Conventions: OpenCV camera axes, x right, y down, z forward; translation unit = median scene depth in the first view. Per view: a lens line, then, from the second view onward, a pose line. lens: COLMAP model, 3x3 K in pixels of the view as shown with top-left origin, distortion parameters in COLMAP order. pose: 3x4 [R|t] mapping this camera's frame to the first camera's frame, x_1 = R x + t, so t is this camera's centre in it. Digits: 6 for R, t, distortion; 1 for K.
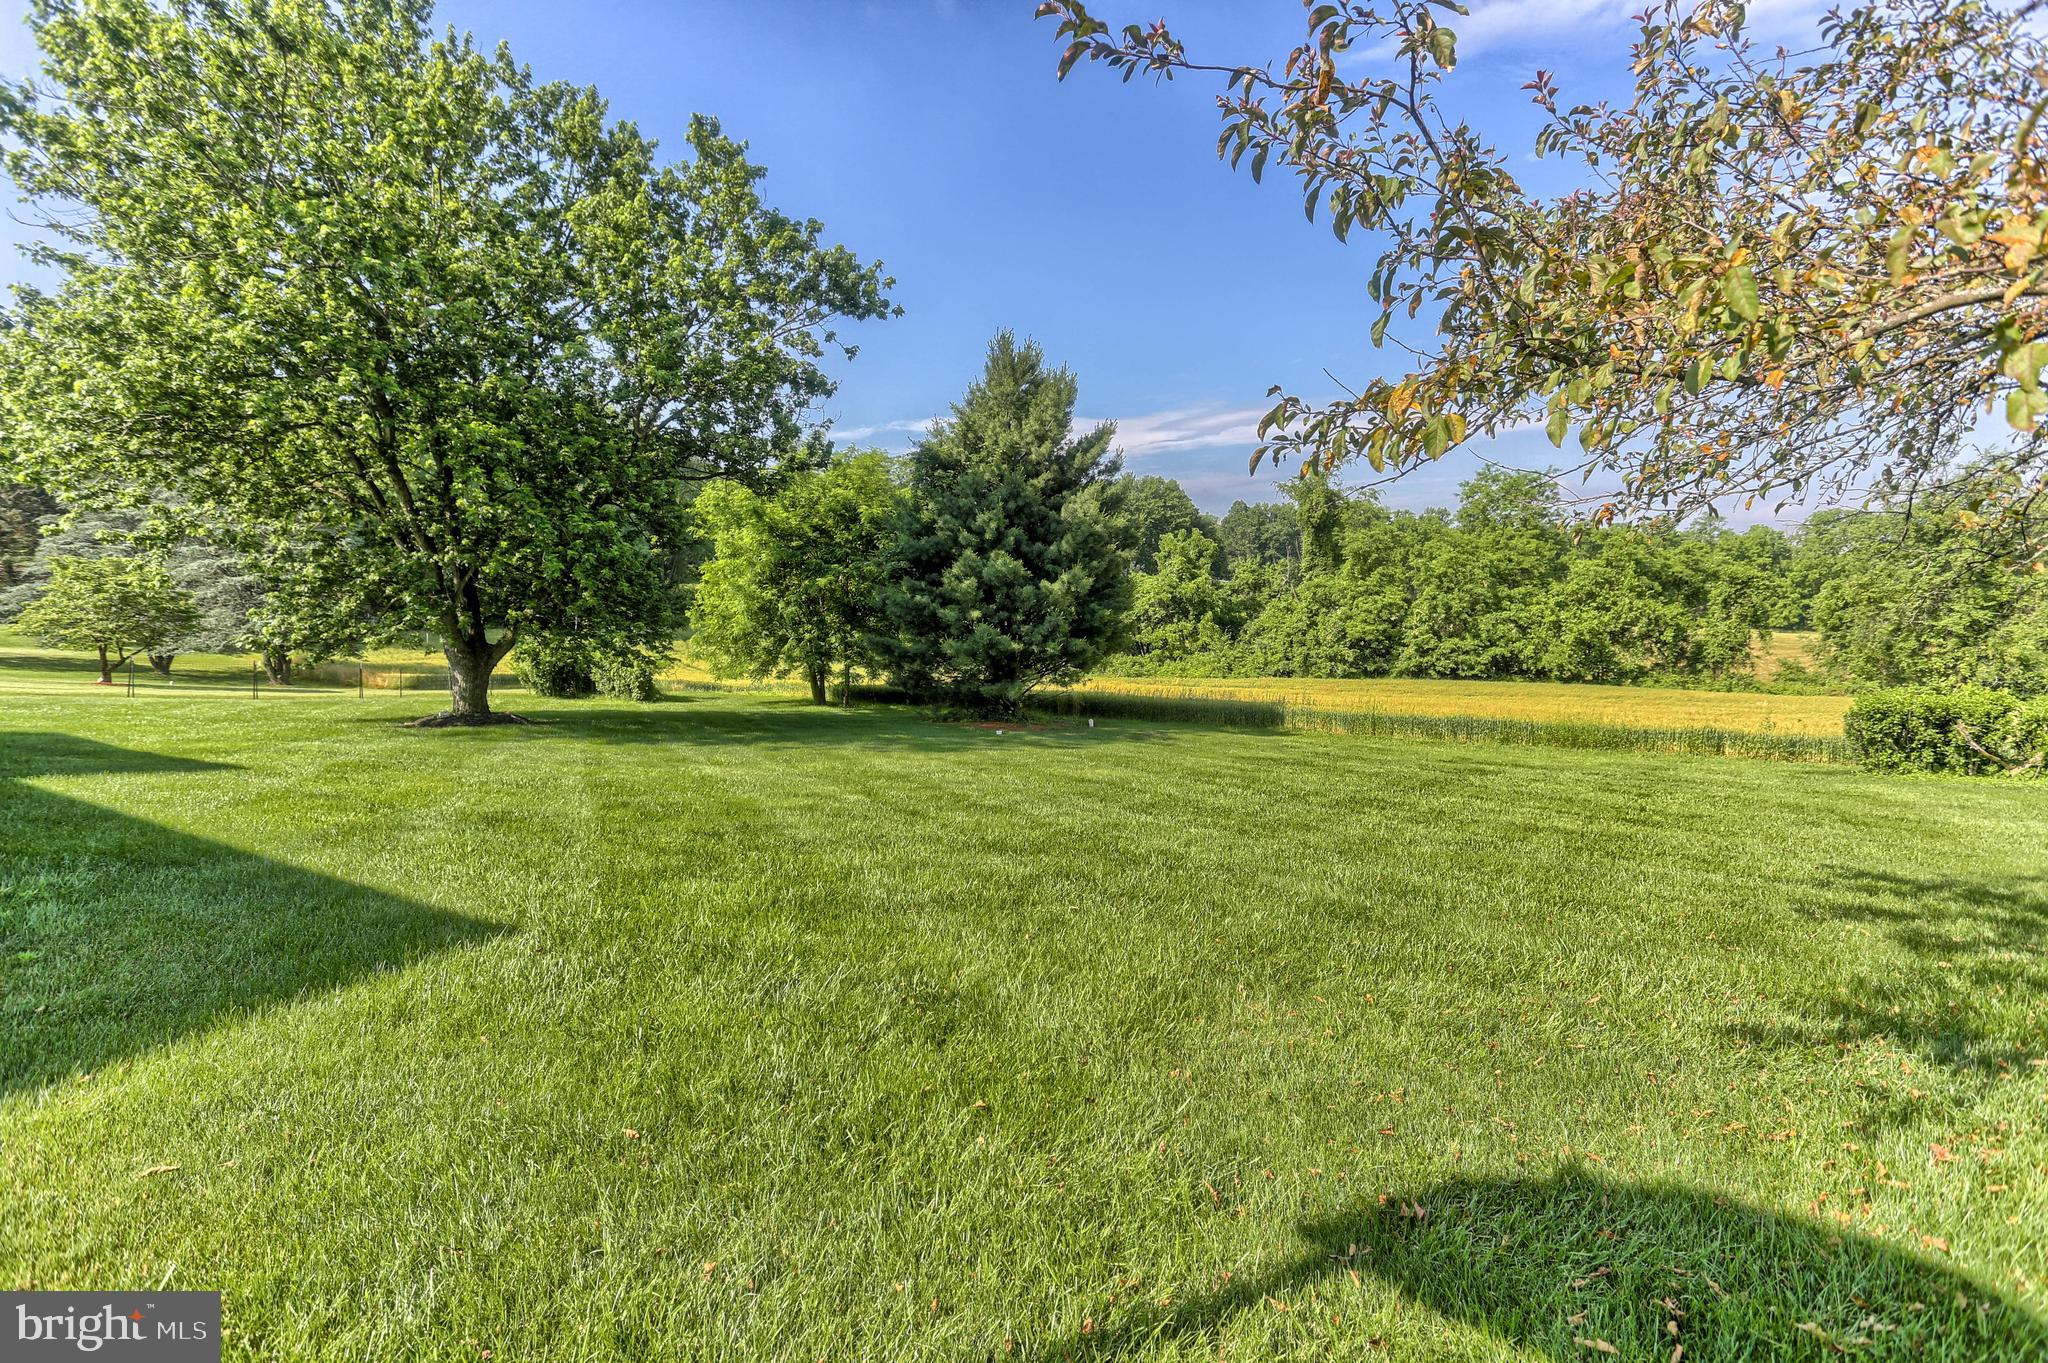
lens RADIAL K [[1056.0, 0, 980.1], [0, 1056.0, 651.3], [0, 0, 1]] dist [-0.053439, 0.028013]
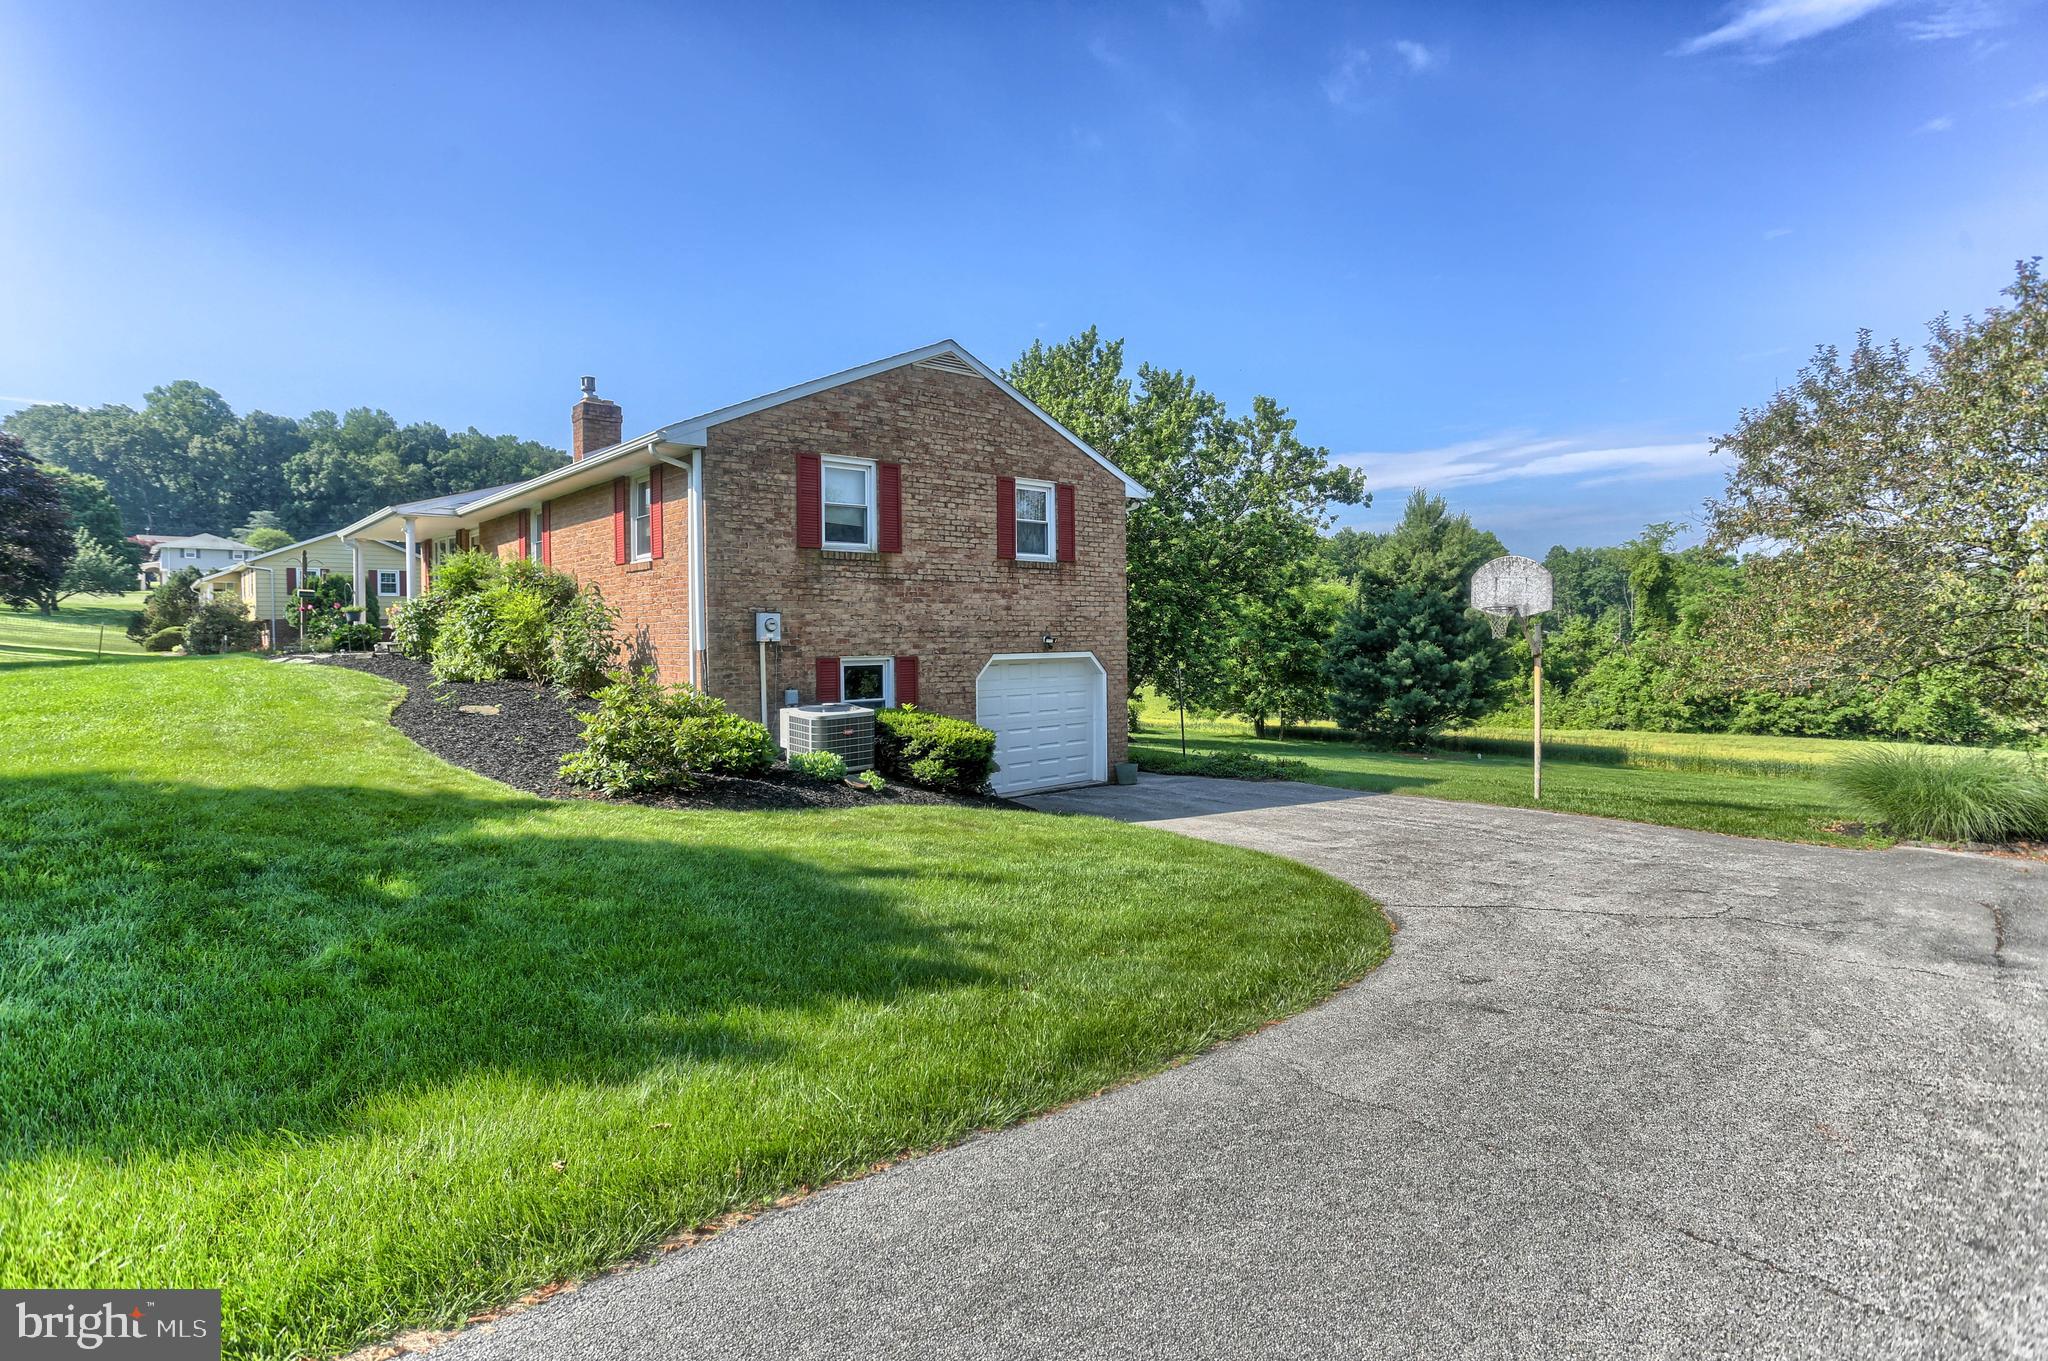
lens RADIAL K [[1056.0, 0, 980.1], [0, 1056.0, 650.3], [0, 0, 1]] dist [-0.053439, 0.028013]
pose [[0.965858, 0.011213, -0.258828, -0.072428], [-0.021618, 0.999067, -0.037388, -0.003474], [0.258168, 0.041707, 0.965199, -0.217451]]
